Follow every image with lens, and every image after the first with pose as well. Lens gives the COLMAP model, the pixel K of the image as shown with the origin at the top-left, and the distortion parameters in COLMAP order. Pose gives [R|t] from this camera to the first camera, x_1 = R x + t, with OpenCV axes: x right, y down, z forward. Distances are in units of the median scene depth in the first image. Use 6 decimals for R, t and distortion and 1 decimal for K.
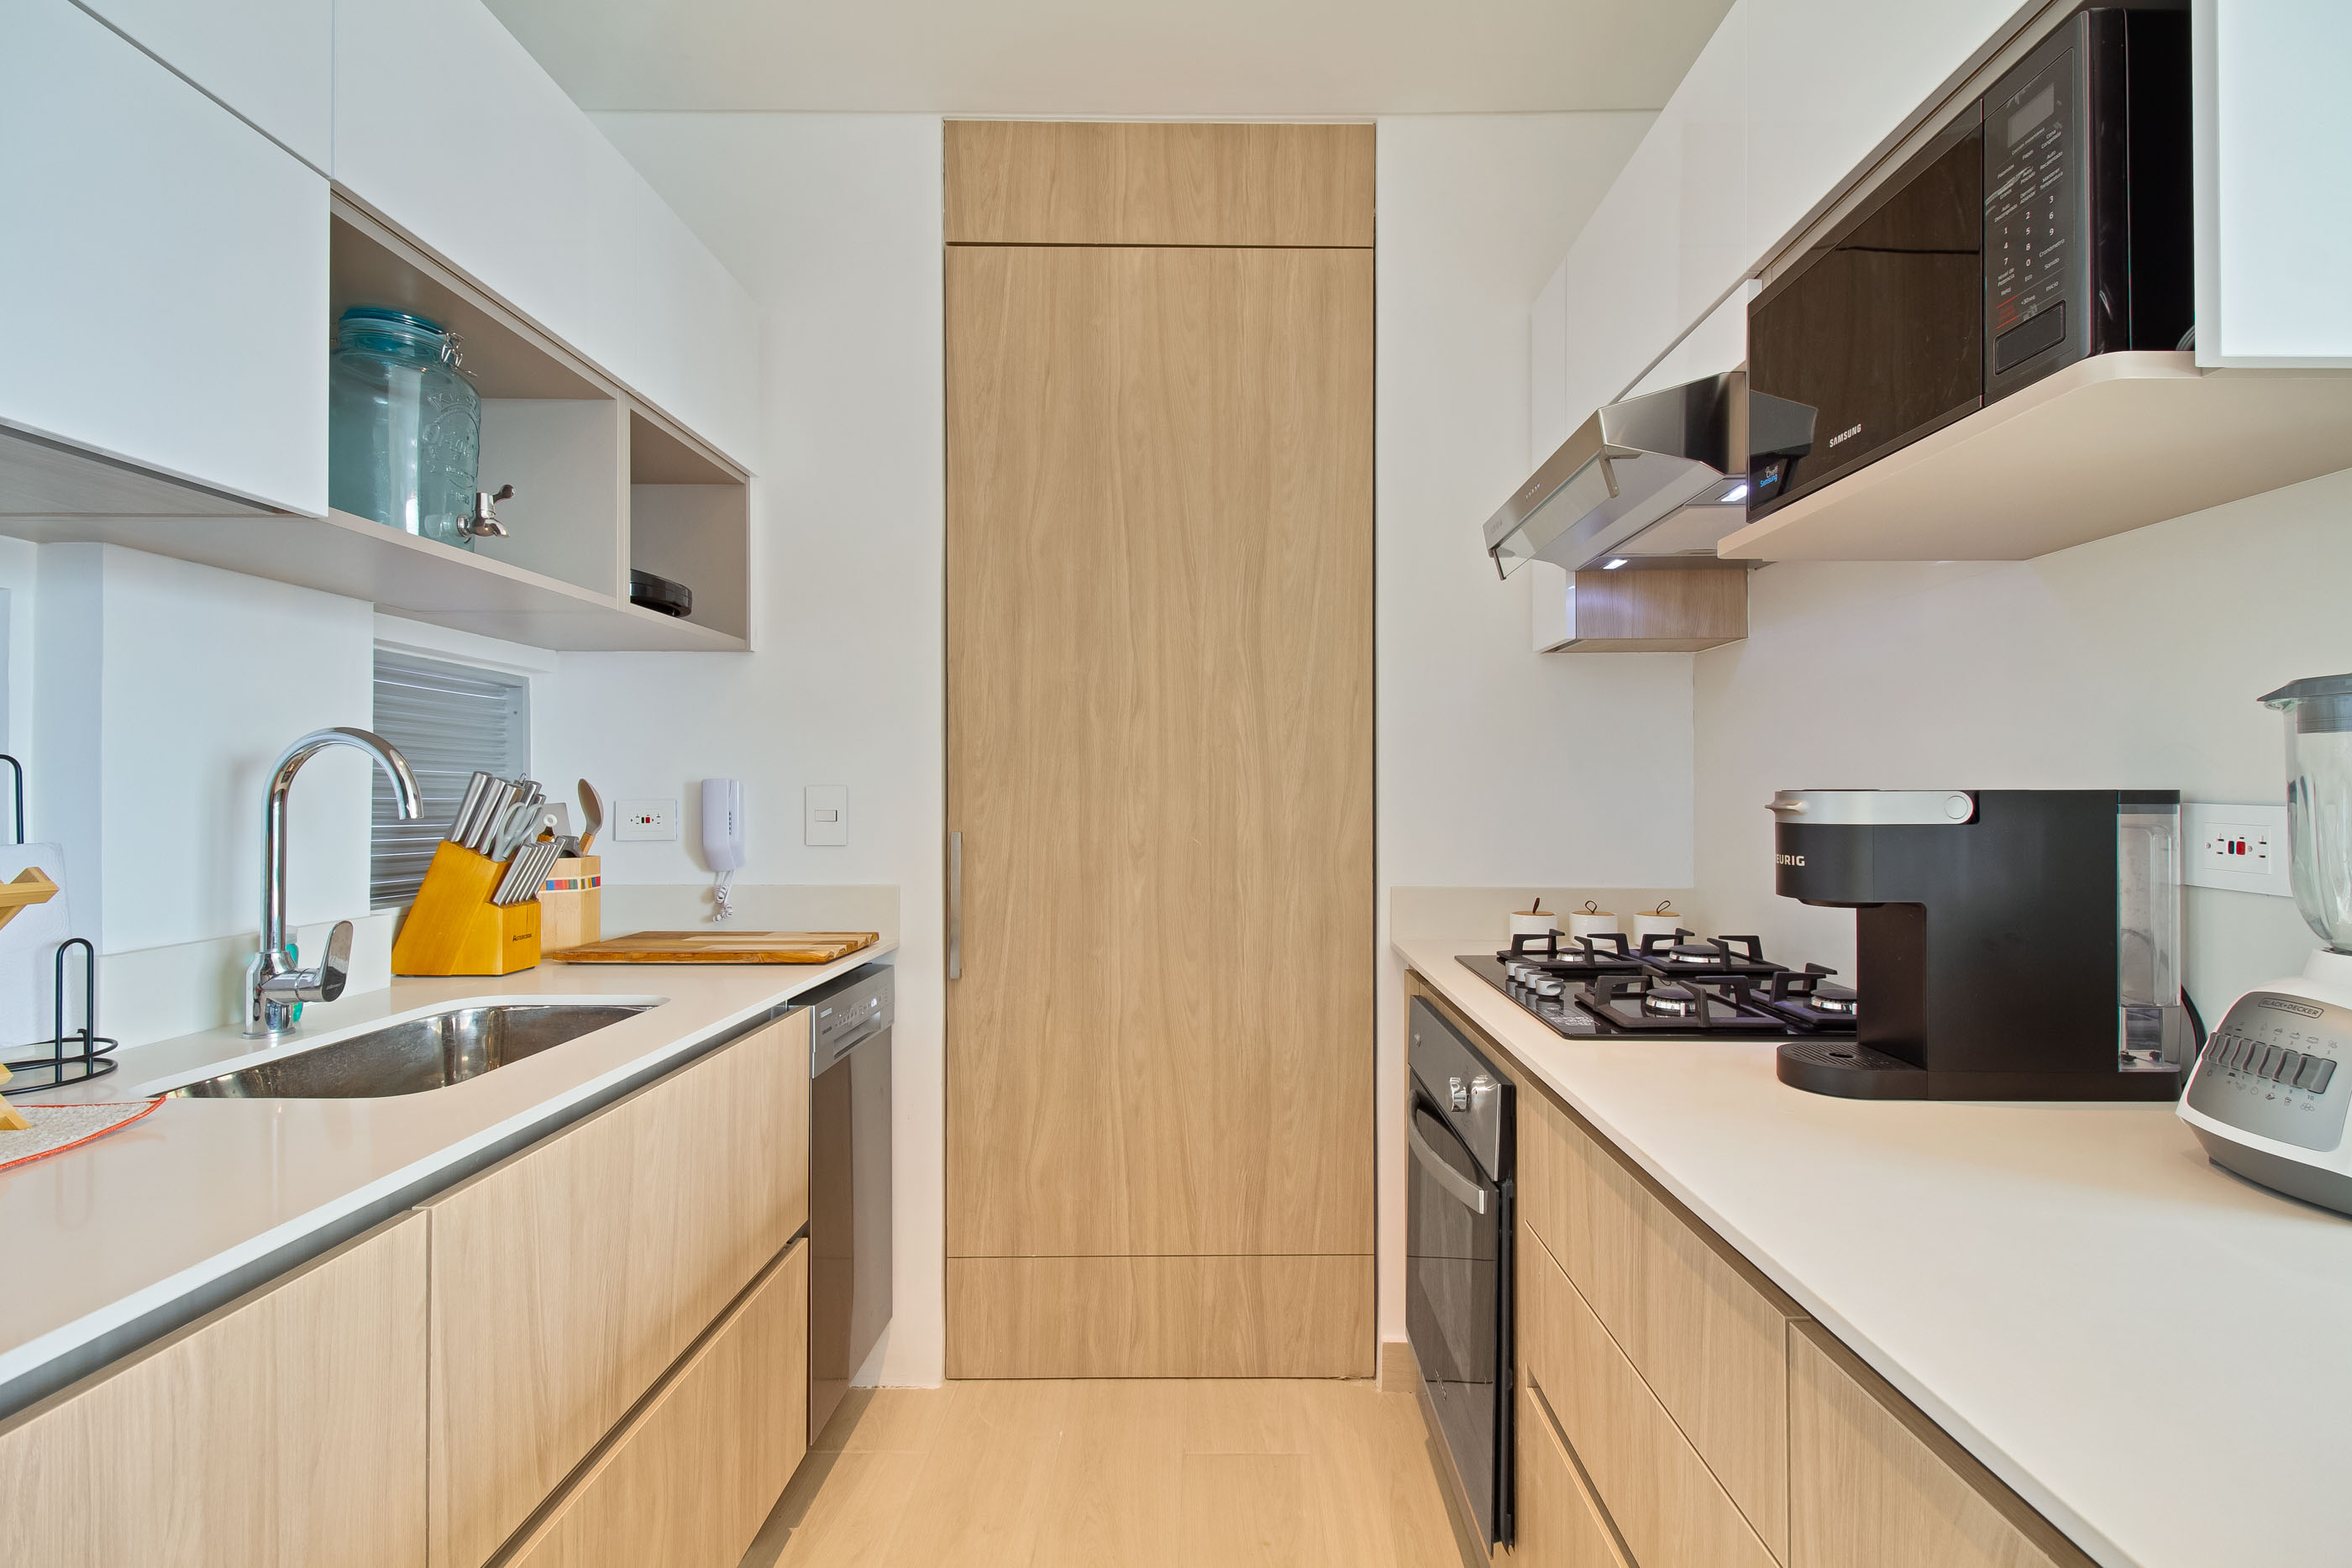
lens RADIAL K [[1077.7, 0, 1205.4], [0, 1077.7, 787.8], [0, 0, 1]] dist [0.023307, -0.012978]
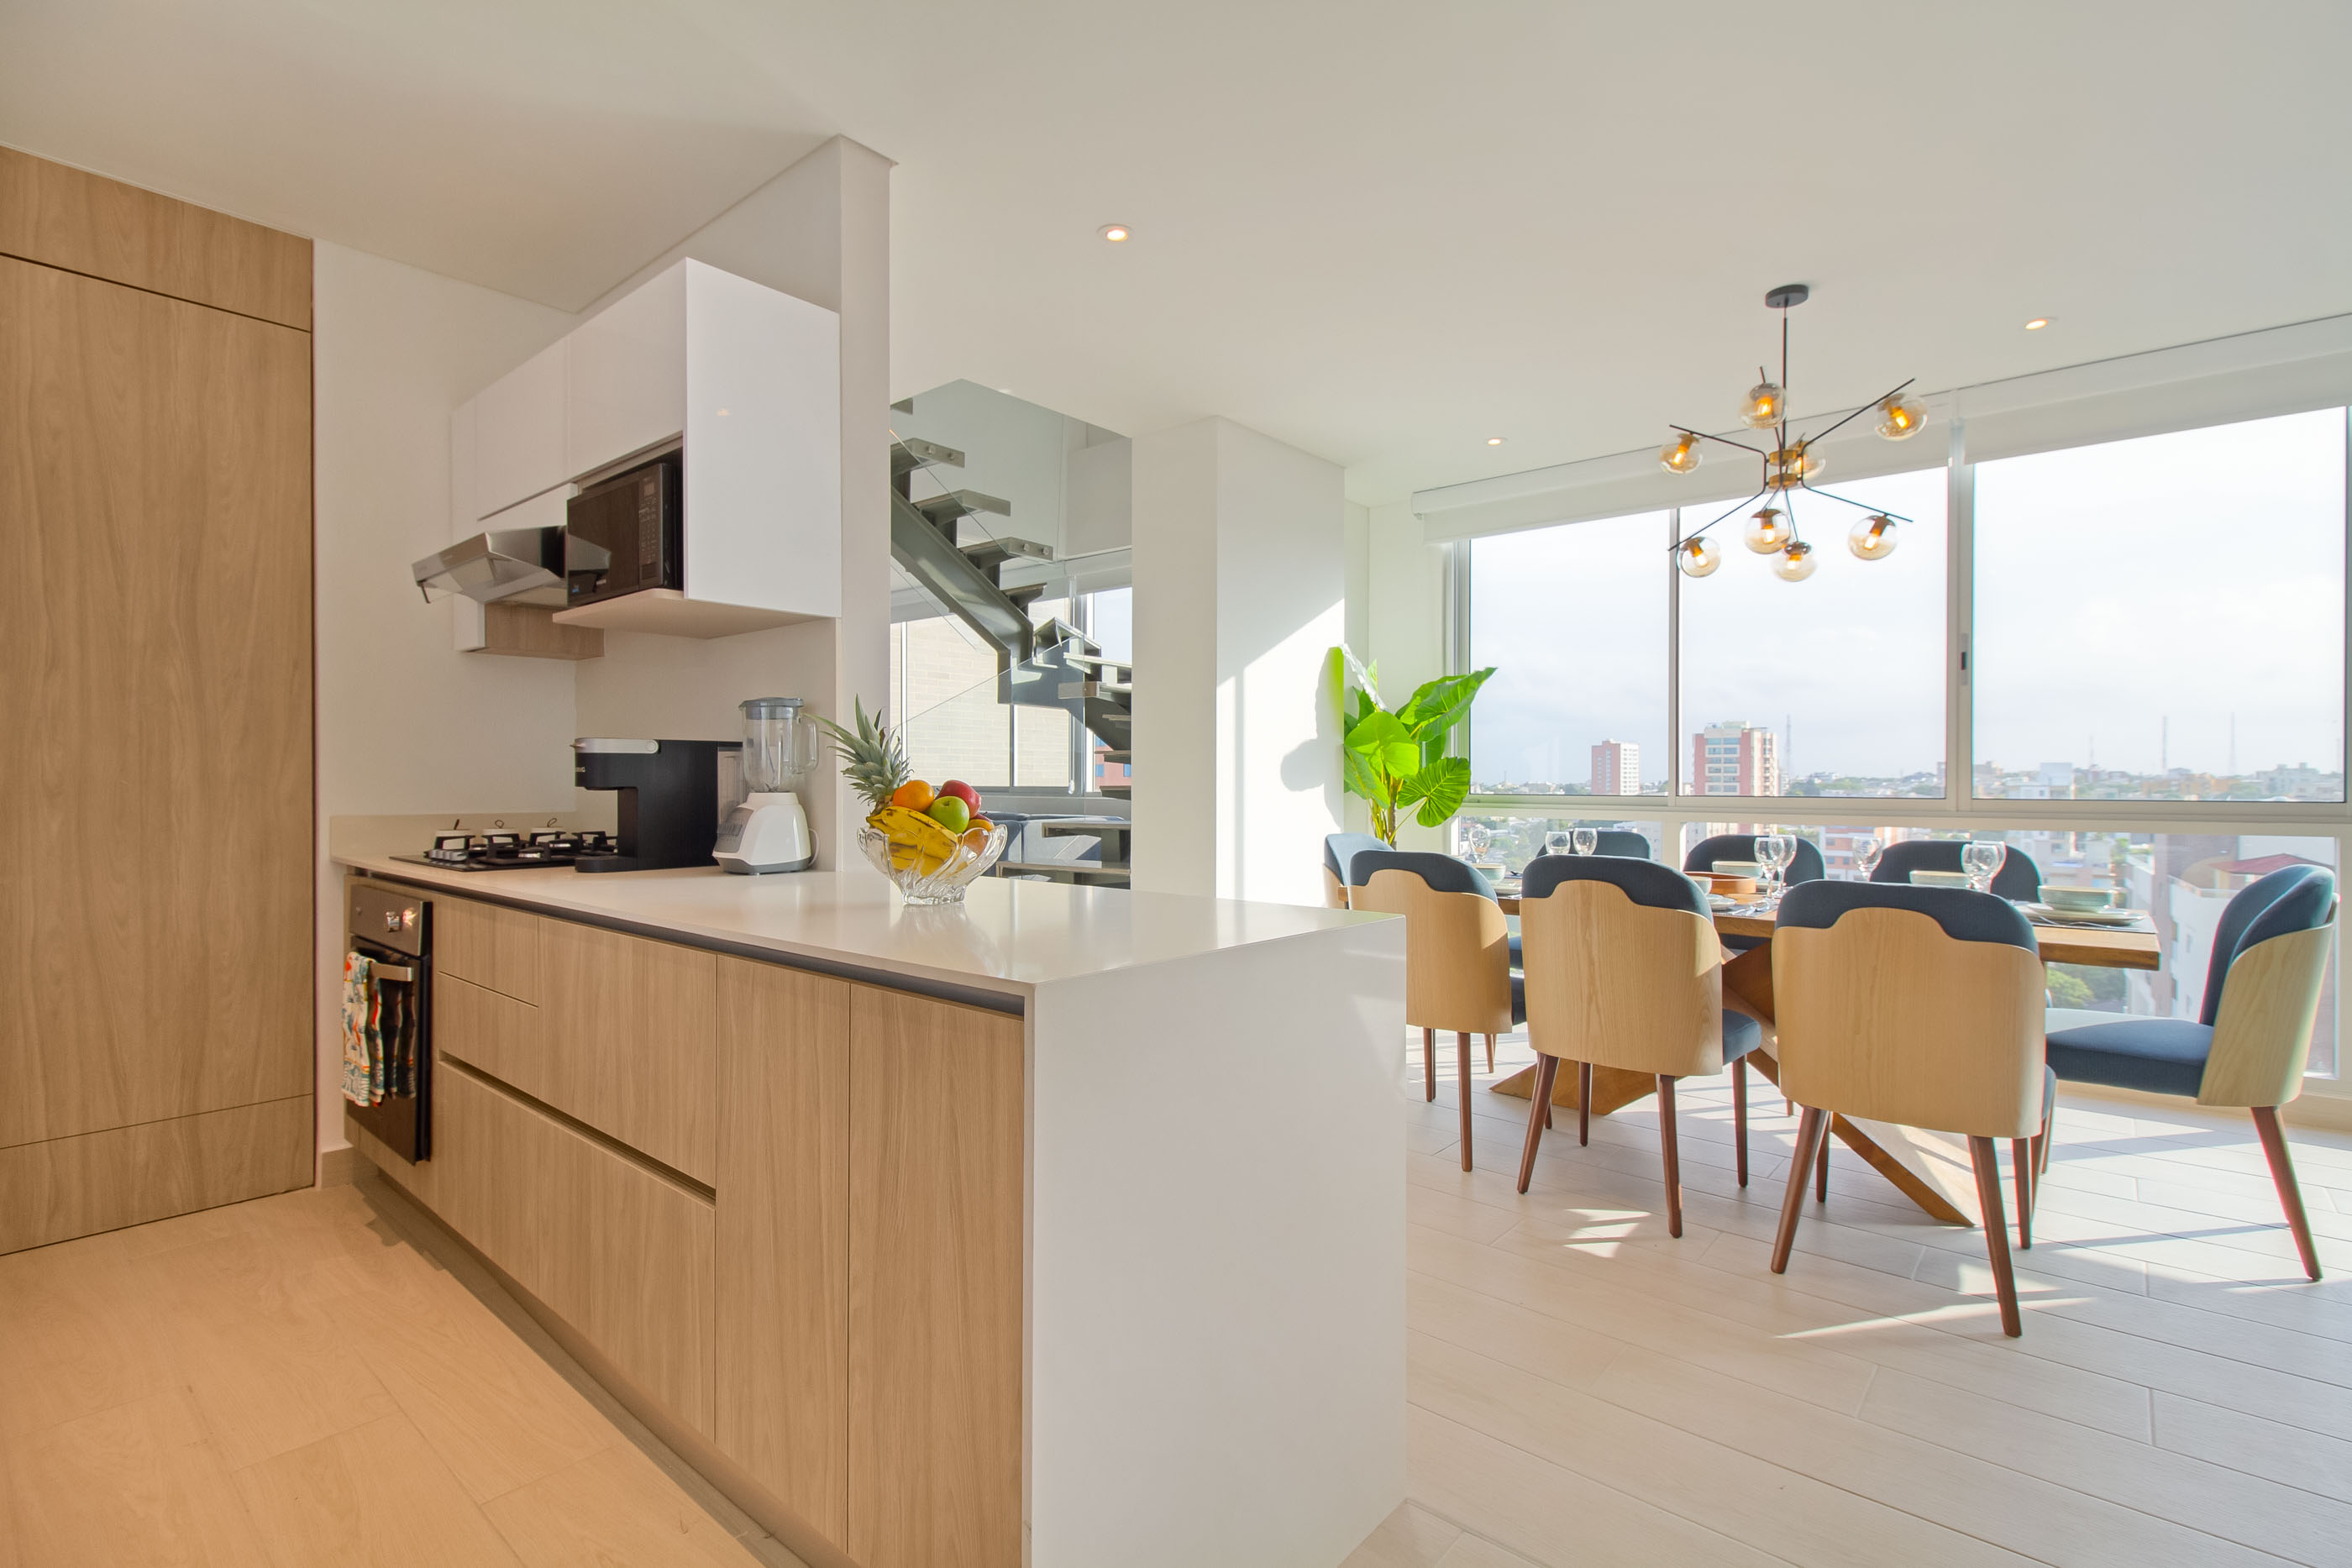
lens RADIAL K [[1077.7, 0, 1205.4], [0, 1077.7, 787.8], [0, 0, 1]] dist [0.023307, -0.012978]
pose [[0.640036, -0.003402, 0.768337, -0.170167], [-0.004572, 0.999956, 0.008236, 0.040333], [-0.768331, -0.008784, 0.639992, -0.697183]]
